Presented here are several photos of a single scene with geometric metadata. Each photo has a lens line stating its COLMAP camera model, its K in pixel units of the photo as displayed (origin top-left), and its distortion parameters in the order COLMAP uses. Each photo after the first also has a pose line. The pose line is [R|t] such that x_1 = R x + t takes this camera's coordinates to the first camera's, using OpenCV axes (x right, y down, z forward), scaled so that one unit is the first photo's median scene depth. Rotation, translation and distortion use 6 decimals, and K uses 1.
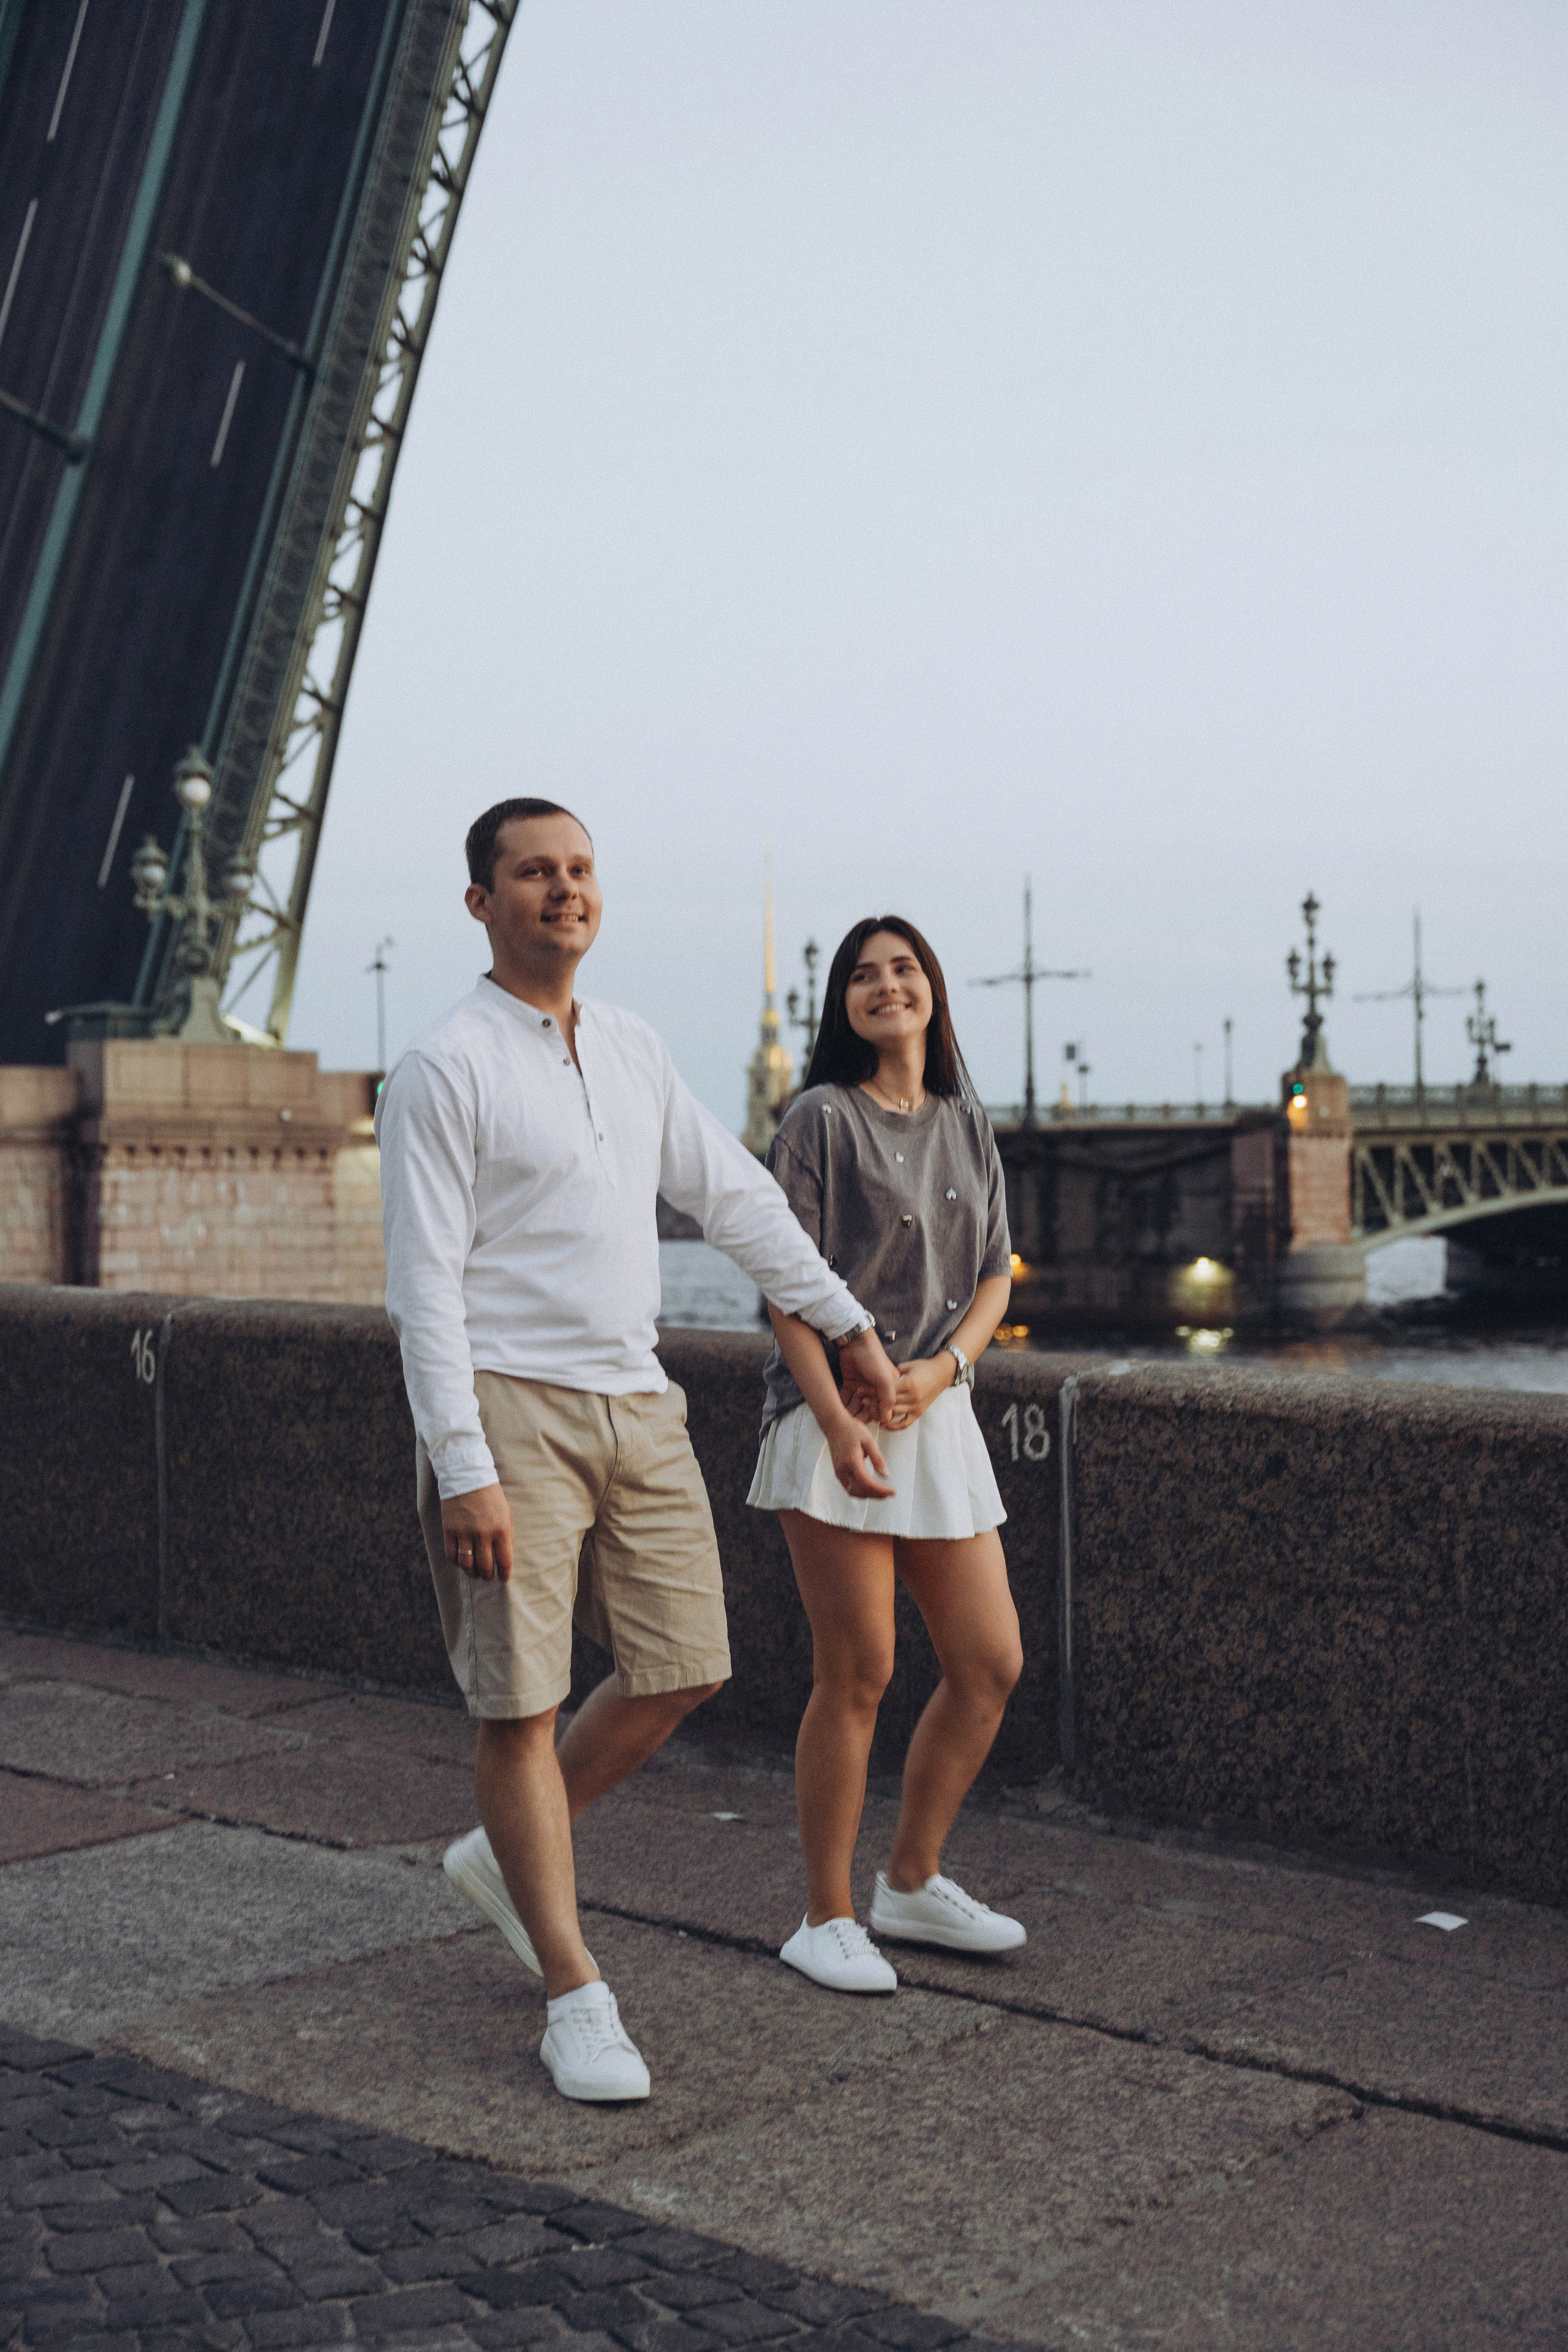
lens RADIAL K [[2980.0, 0, 791.0], [0, 2980.0, 1175.0], [0, 0, 1]] dist [0.064779, 0.448036]
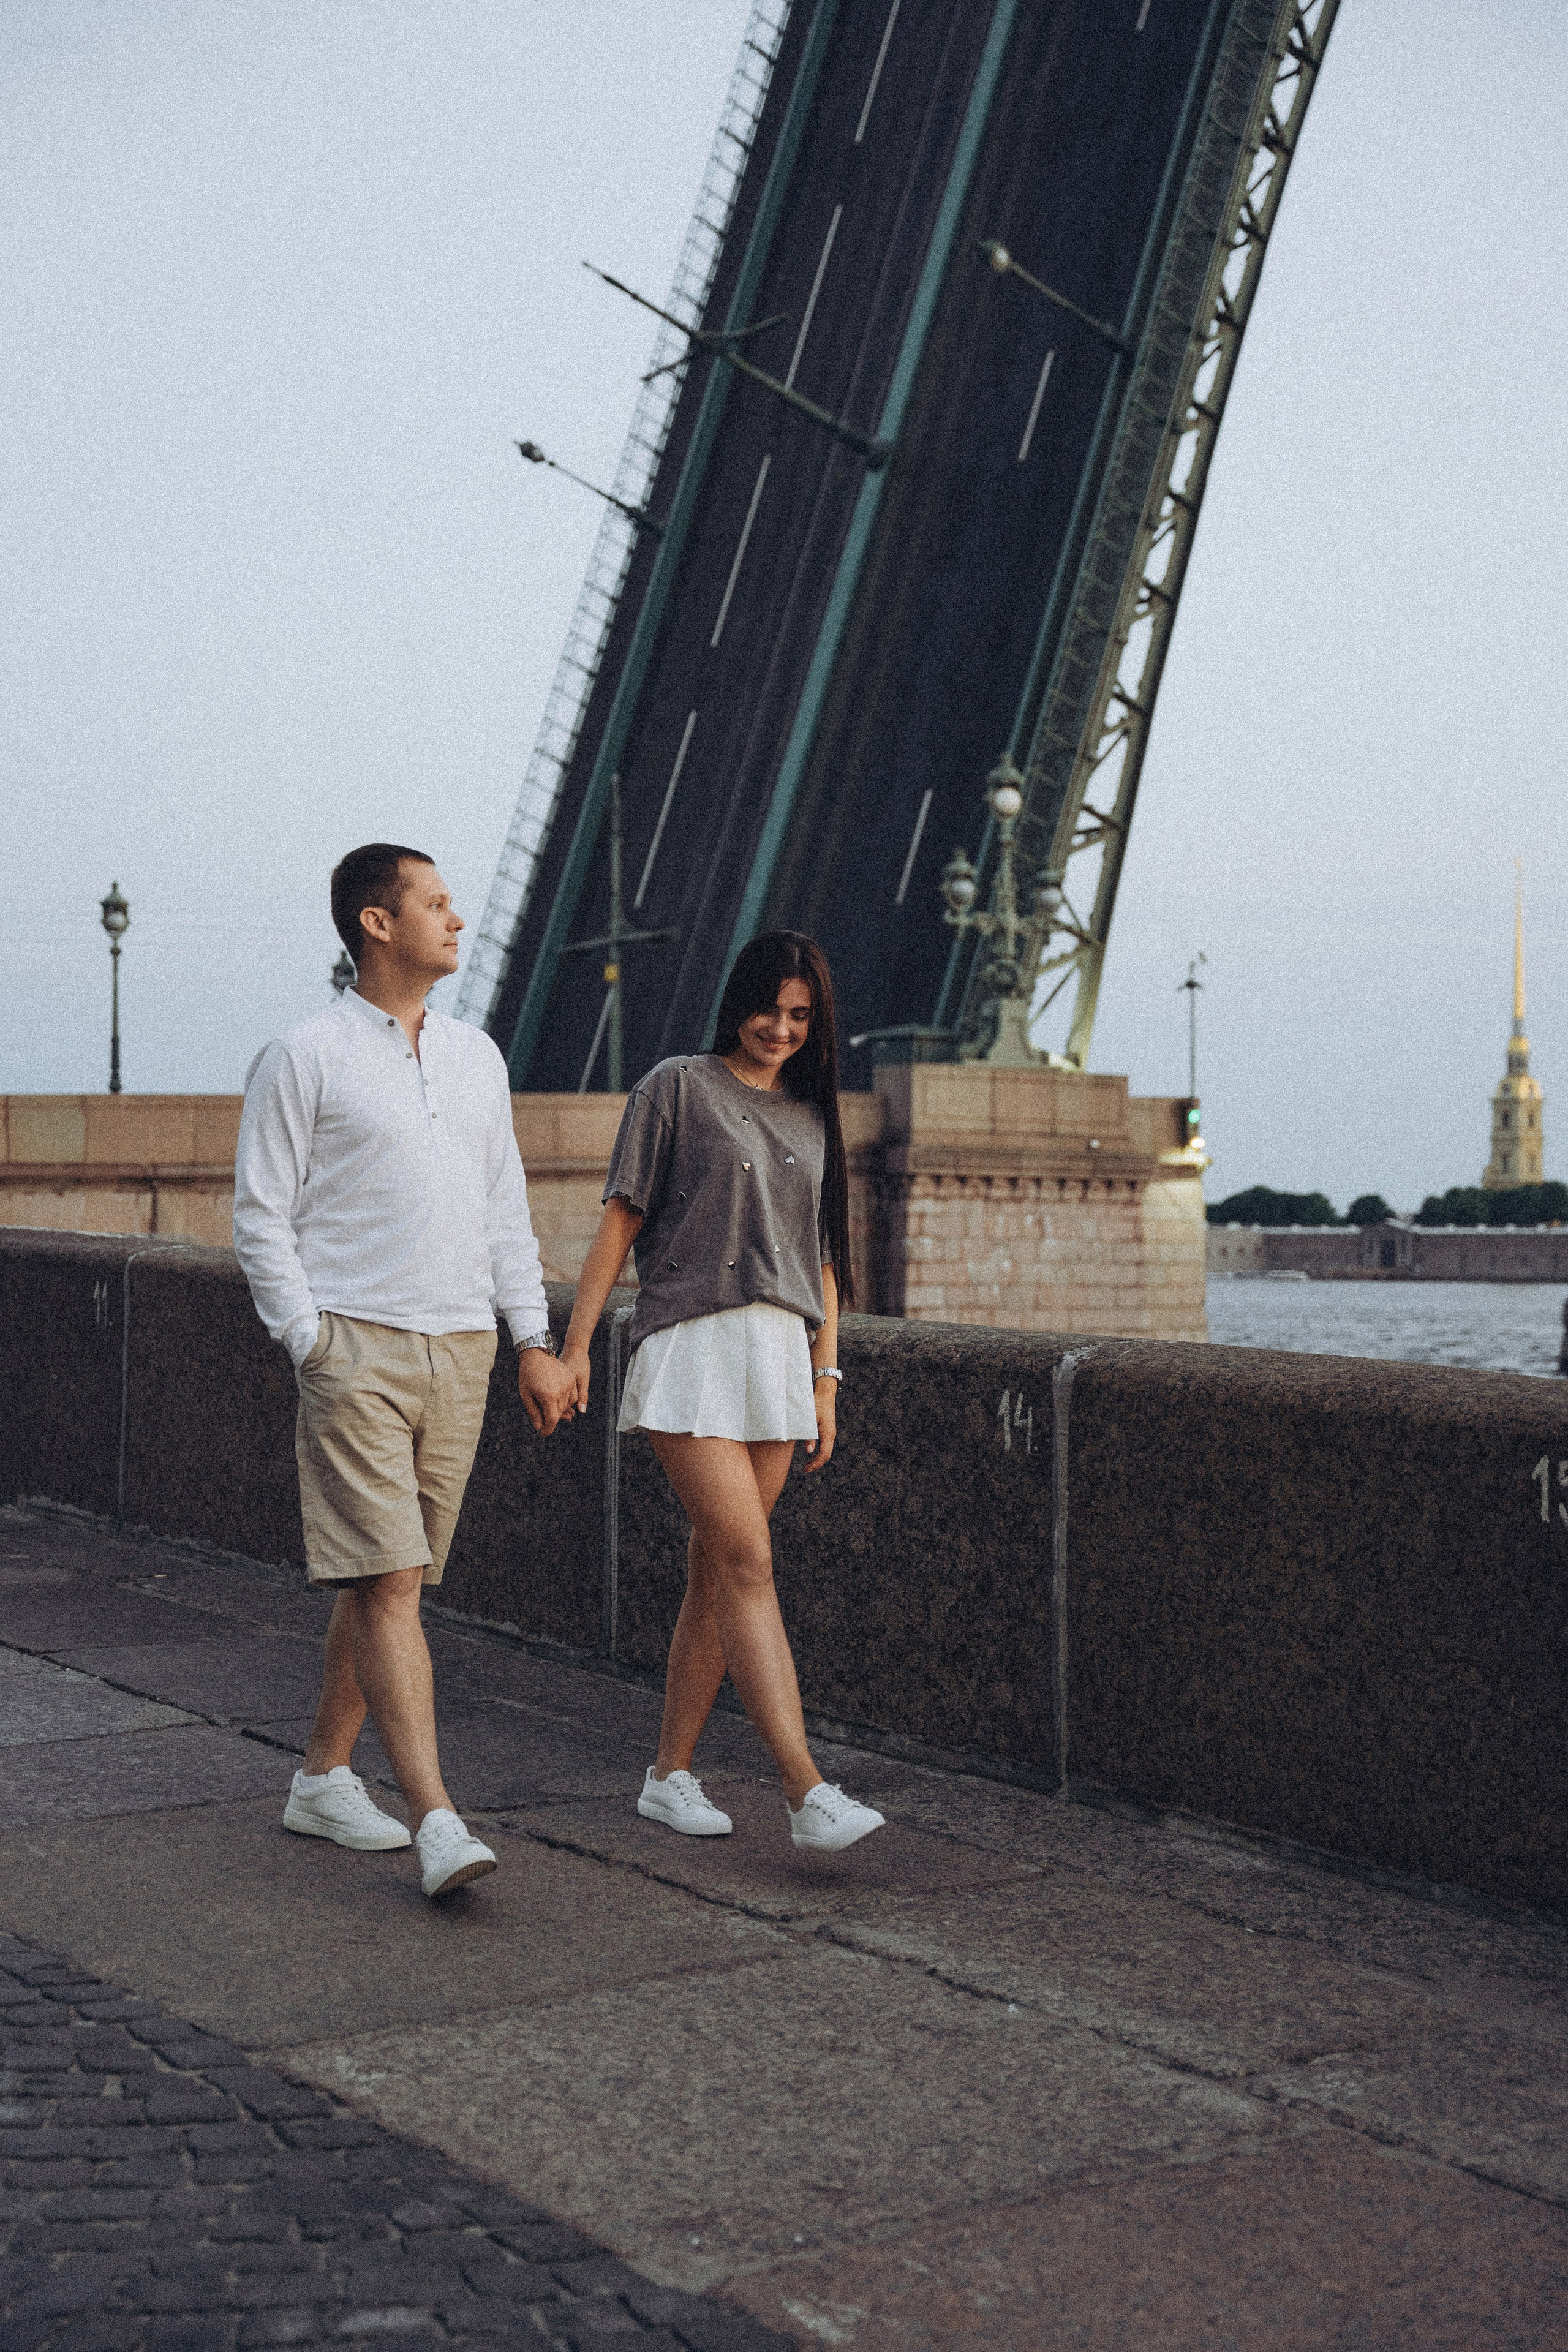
lens RADIAL K [[3054.4, 0, 783.8], [0, 3054.4, 1177.3], [0, 0, 1]] dist [0.099309, 0.427699]
pose [[0.971548, 0.010833, -0.236596, -0.035149], [-0.013246, 0.999875, -0.008612, -0.000034], [0.236473, 0.011501, 0.971570, 0.042931]]
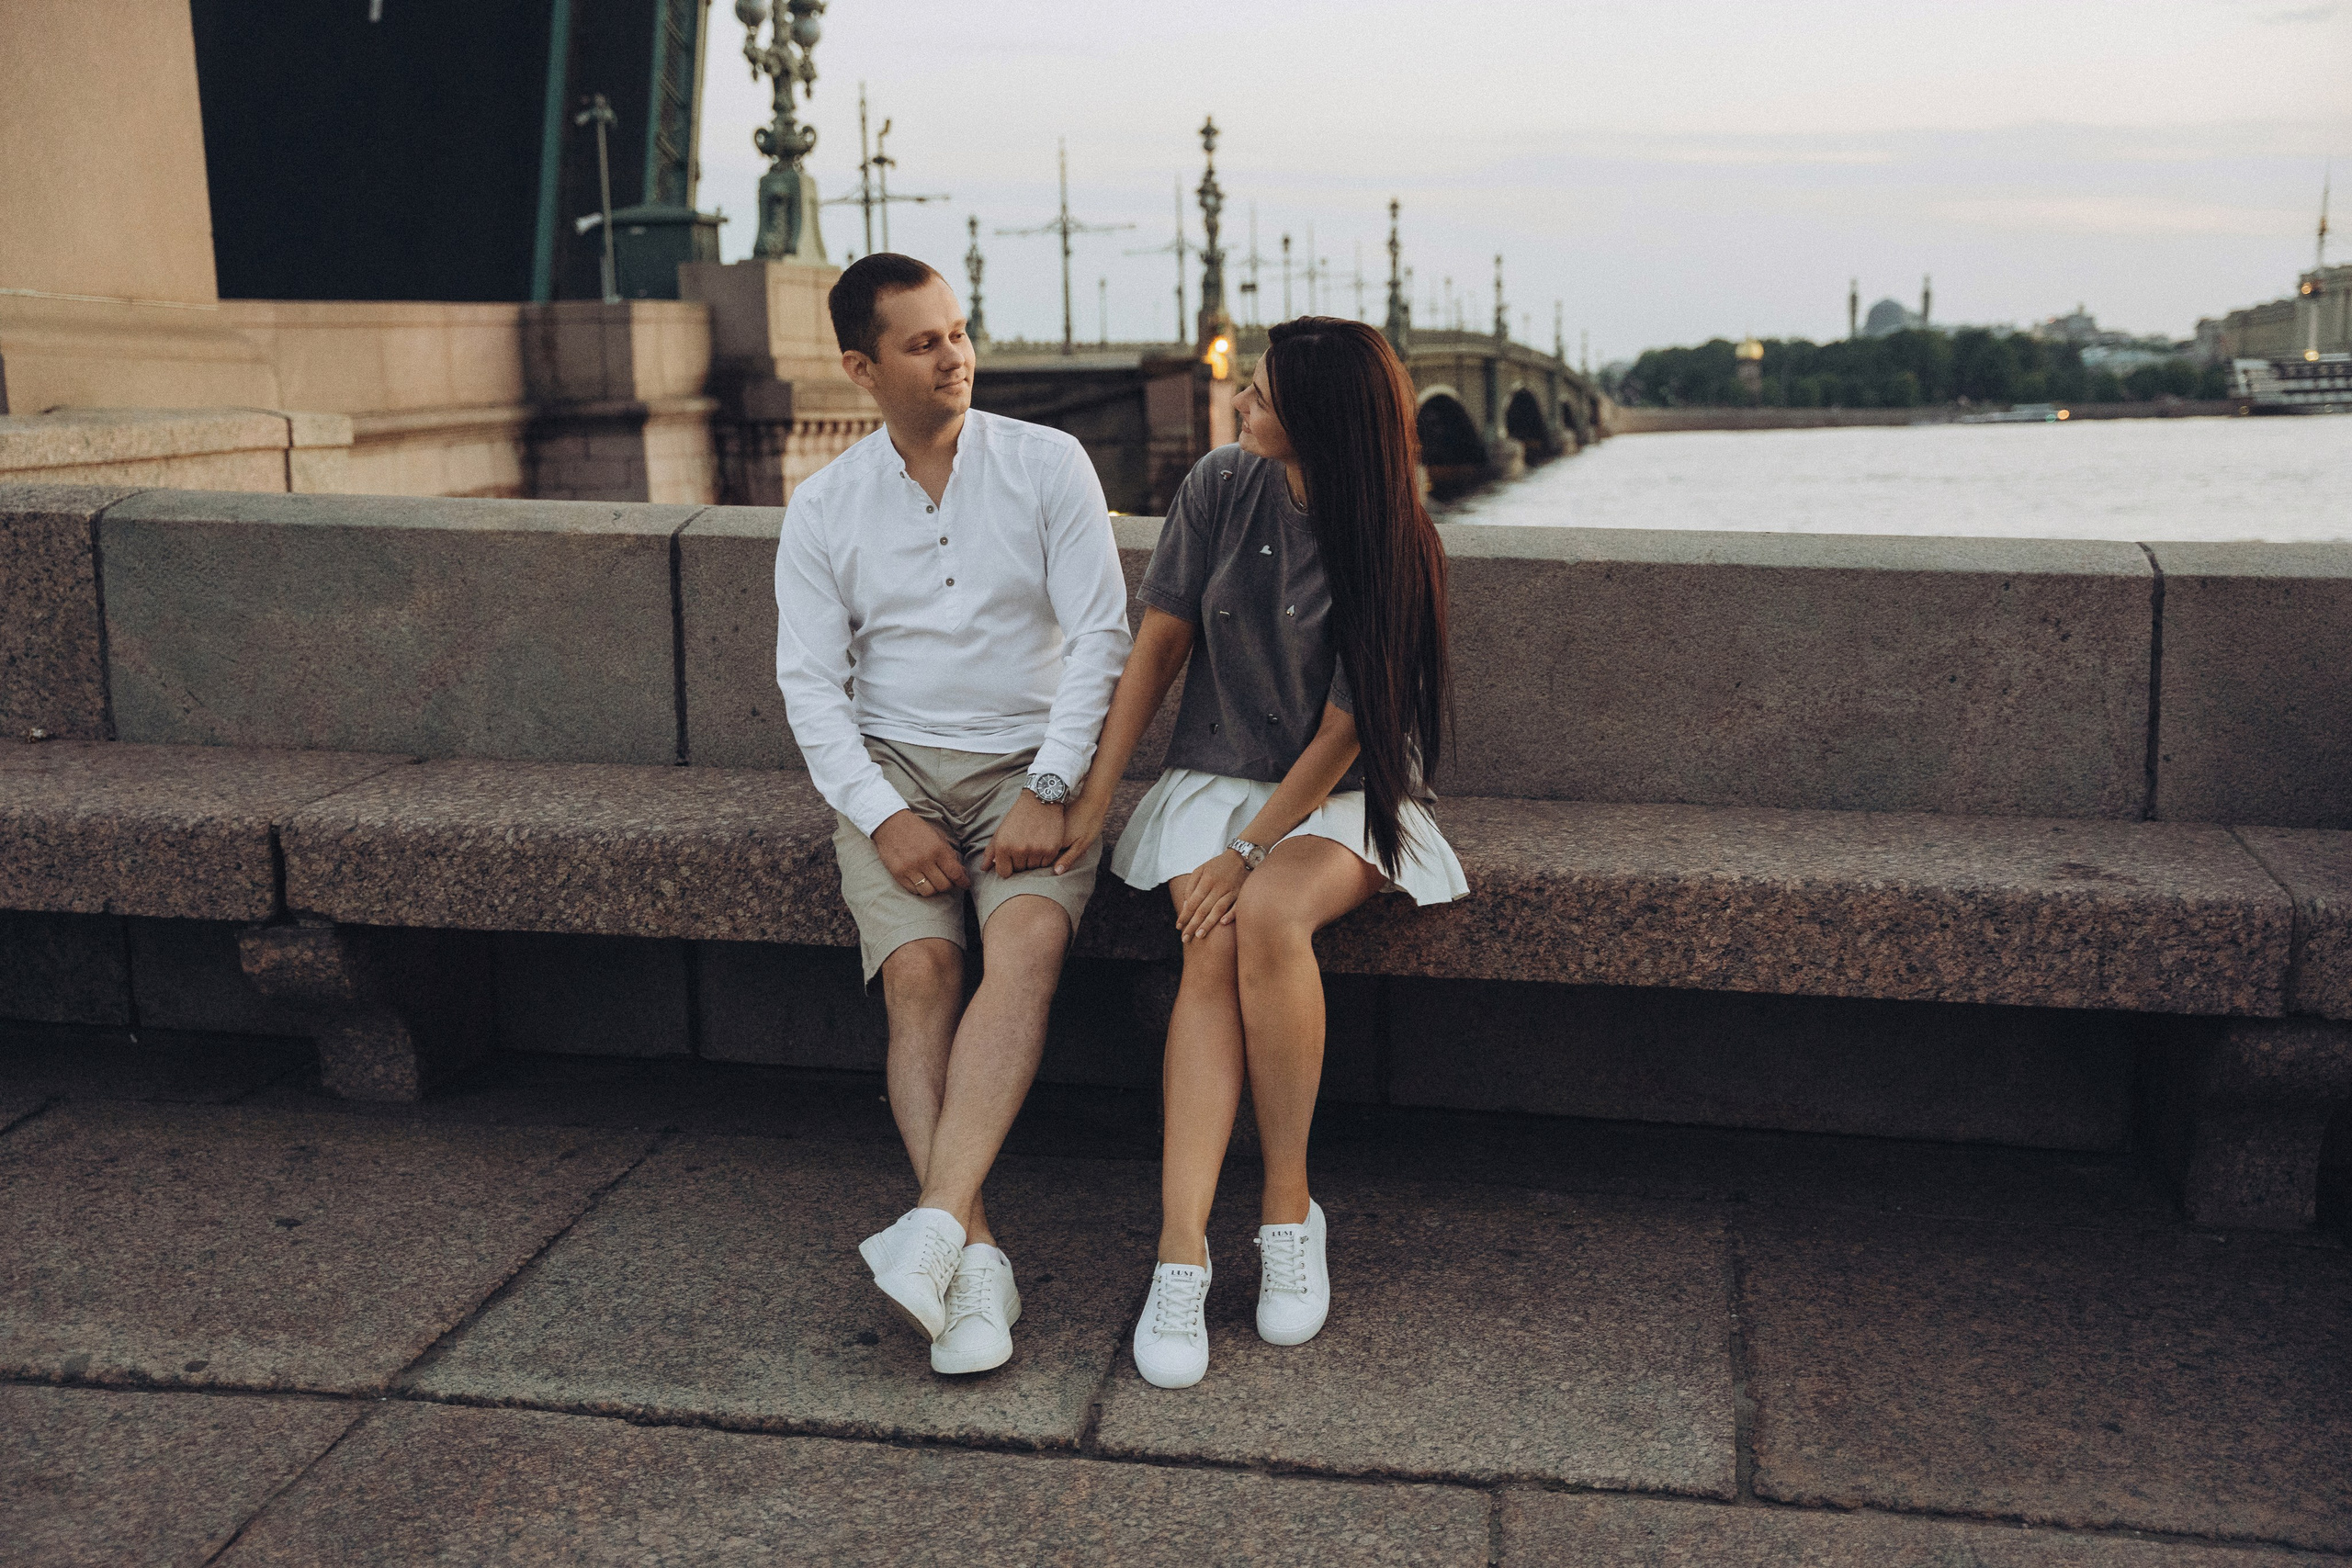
lens RADIAL K [[2677.0, 0, 1183.7], [0, 2677.0, 785.4], [0, 0, 1]] dist [0.050685, 0.047493]
pose [[0.862343, -0.080207, 0.499931, -0.415810], [0.007921, 0.989390, 0.145070, -0.014143], [-0.506262, -0.121140, 0.853829, 0.389681]]
